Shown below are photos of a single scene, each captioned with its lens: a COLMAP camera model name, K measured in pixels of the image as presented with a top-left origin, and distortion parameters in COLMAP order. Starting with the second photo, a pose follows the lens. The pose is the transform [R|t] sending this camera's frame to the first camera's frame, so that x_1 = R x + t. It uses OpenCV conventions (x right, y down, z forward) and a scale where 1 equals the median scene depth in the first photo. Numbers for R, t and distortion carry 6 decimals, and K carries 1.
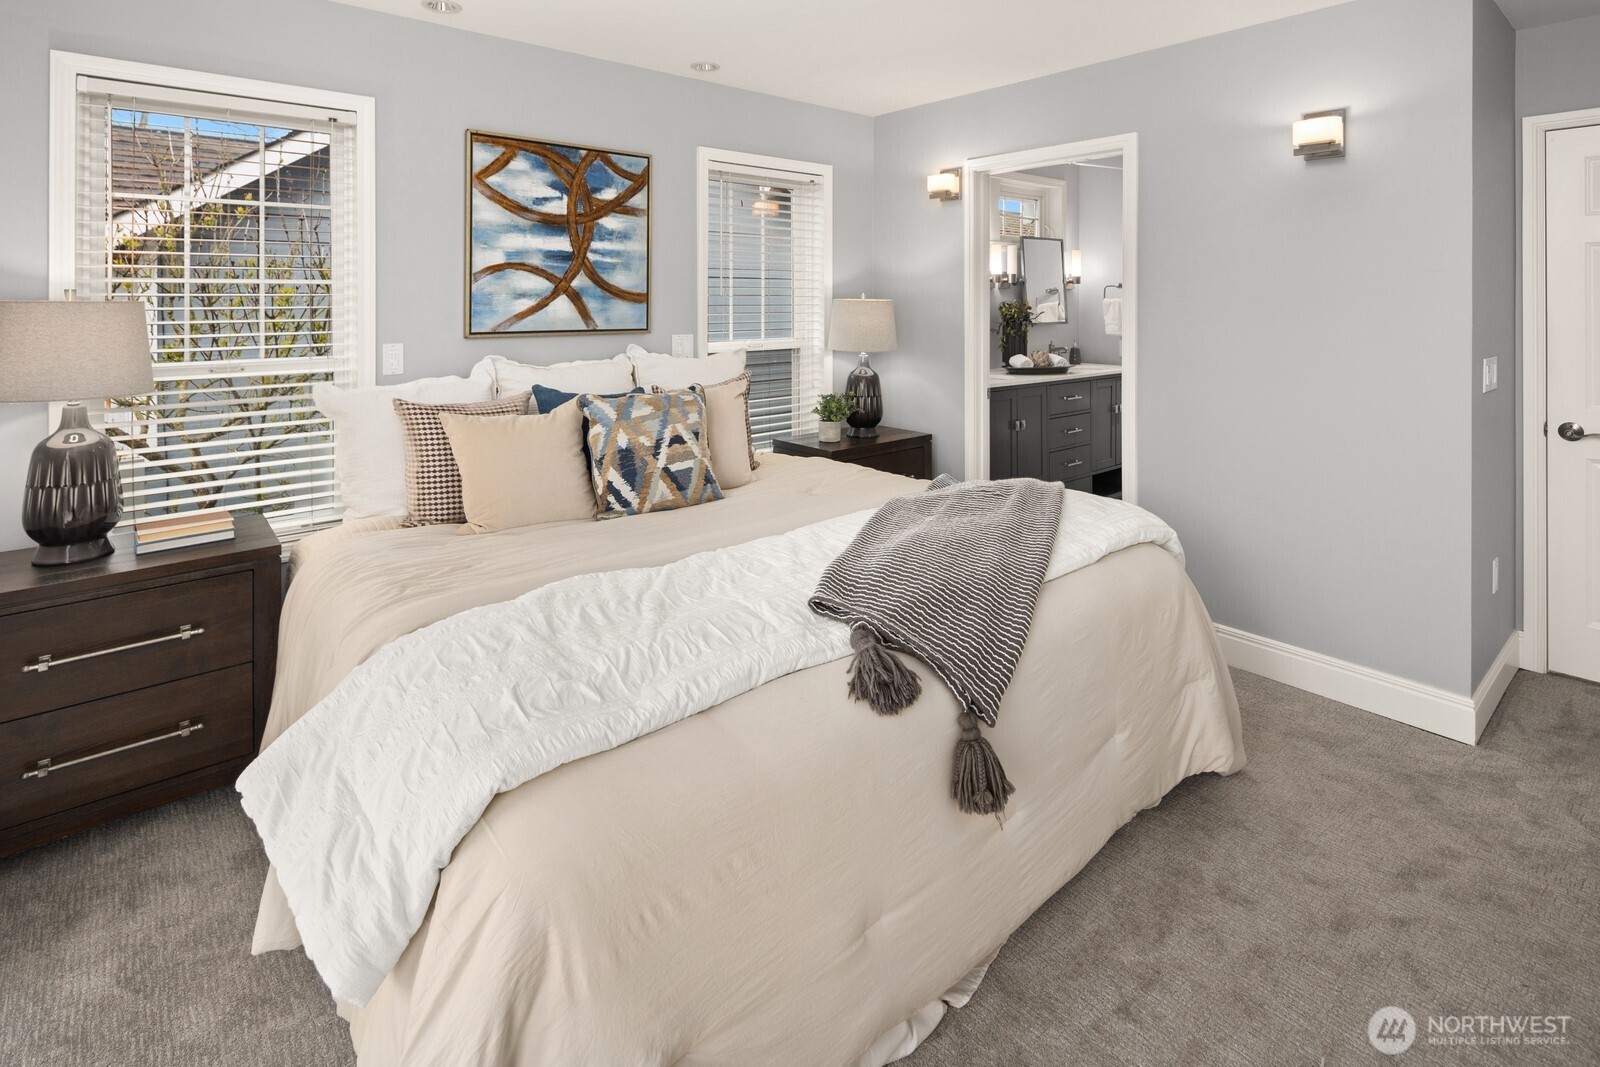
lens RADIAL K [[771.7, 0, 797.0], [0, 771.7, 442.2], [0, 0, 1]] dist [-0.000693, -0.000275]
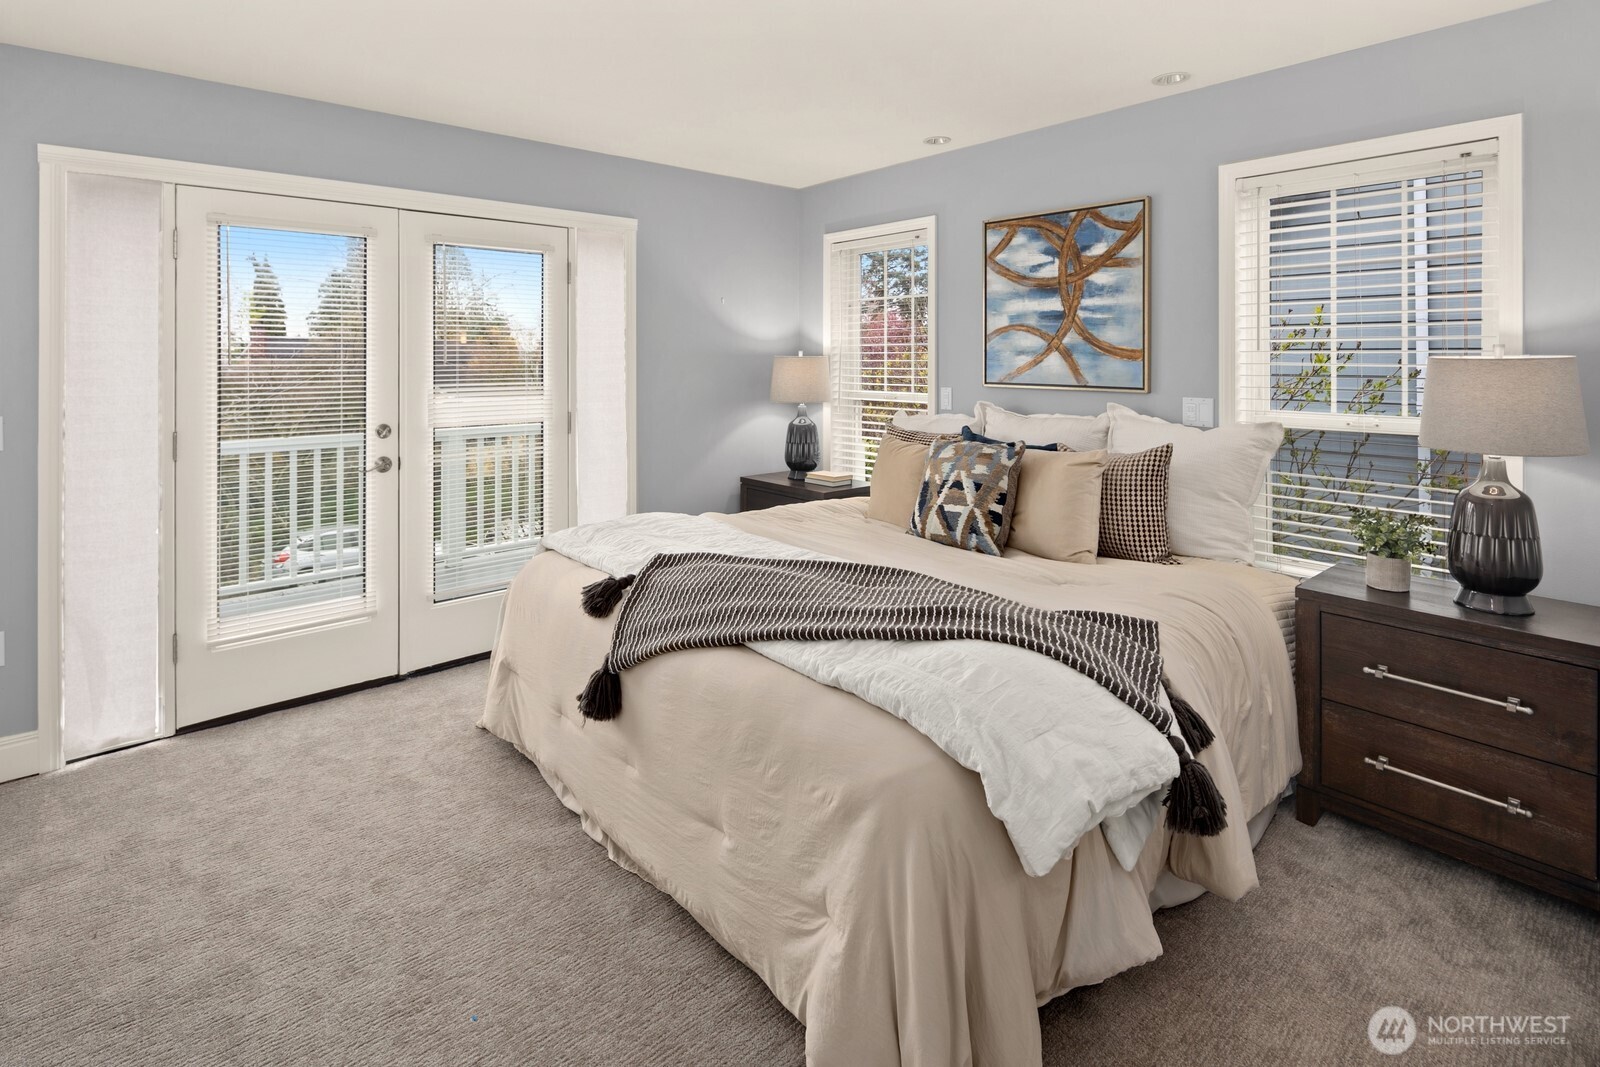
lens RADIAL K [[782.0, 0, 800.0], [0, 782.0, 533.5], [0, 0, 1]] dist [-0.000595, -0.000748]
pose [[-0.003887, 0.223713, -0.974647, 0.840281], [-0.180797, 0.958435, 0.220713, -0.125807], [0.983513, 0.177072, 0.036721, 0.663527]]
